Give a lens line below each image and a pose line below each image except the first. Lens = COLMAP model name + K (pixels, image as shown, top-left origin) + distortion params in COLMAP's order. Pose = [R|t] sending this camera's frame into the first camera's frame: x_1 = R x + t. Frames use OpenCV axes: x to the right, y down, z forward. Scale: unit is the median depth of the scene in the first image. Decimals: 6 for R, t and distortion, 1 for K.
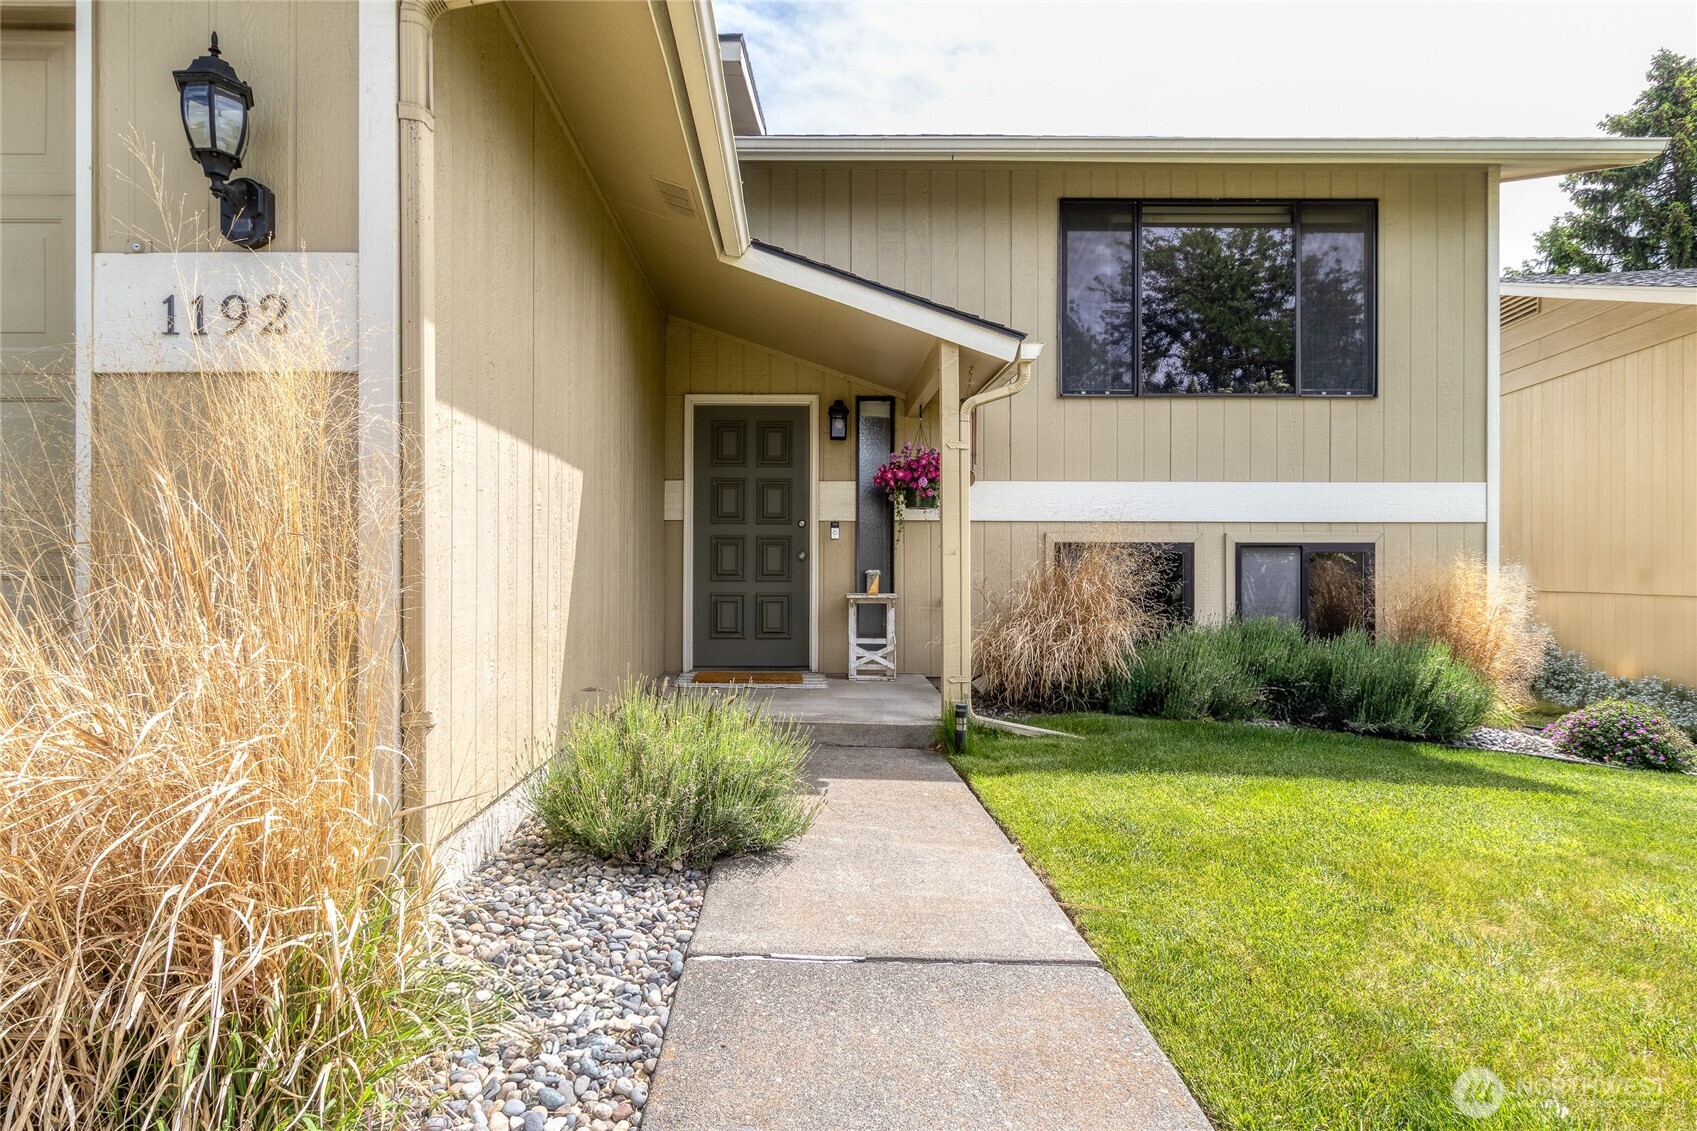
lens RADIAL K [[936.5, 0, 846.2], [0, 936.5, 573.0], [0, 0, 1]] dist [0.003352, -0.000065]
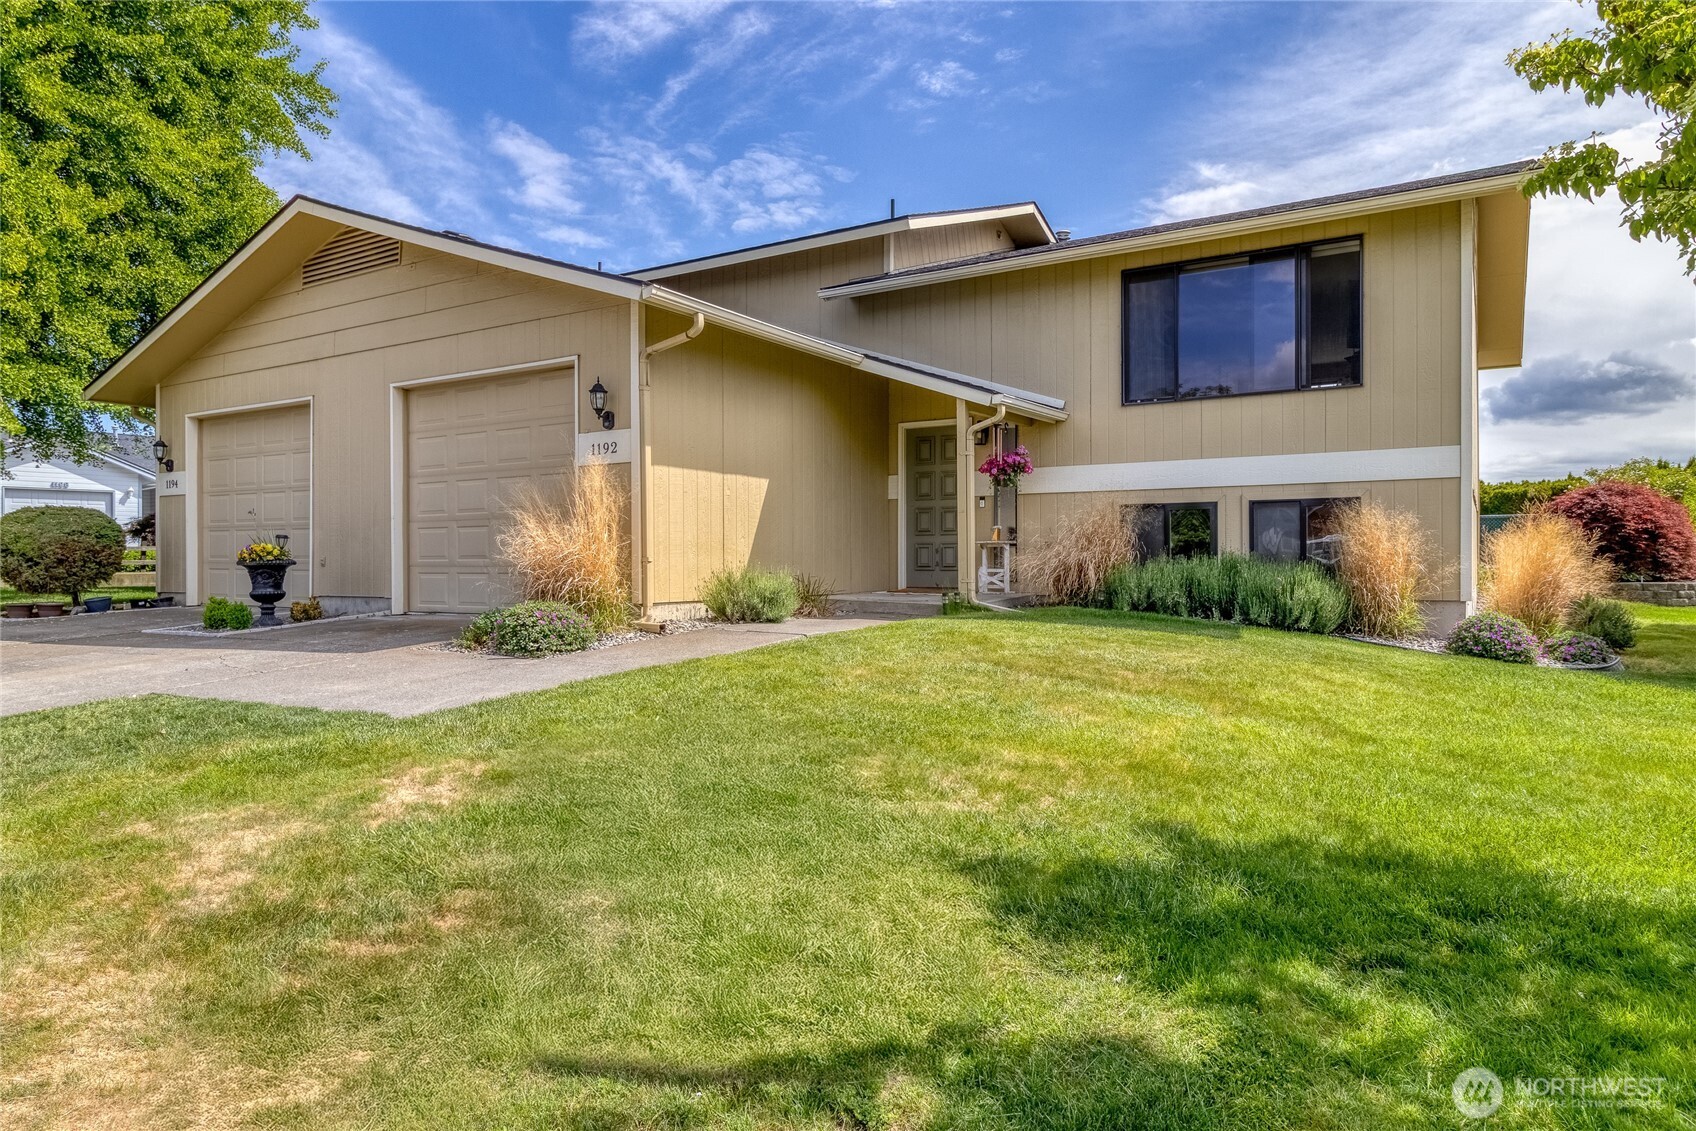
lens RADIAL K [[1042.7, 0, 848.9], [0, 1042.7, 561.4], [0, 0, 1]] dist [-0.000268, 0.000479]
pose [[0.847926, -0.005019, -0.530091, 0.730948], [0.005891, 0.999983, -0.000046, 0.054001], [0.530082, -0.003083, 0.847941, -0.617025]]
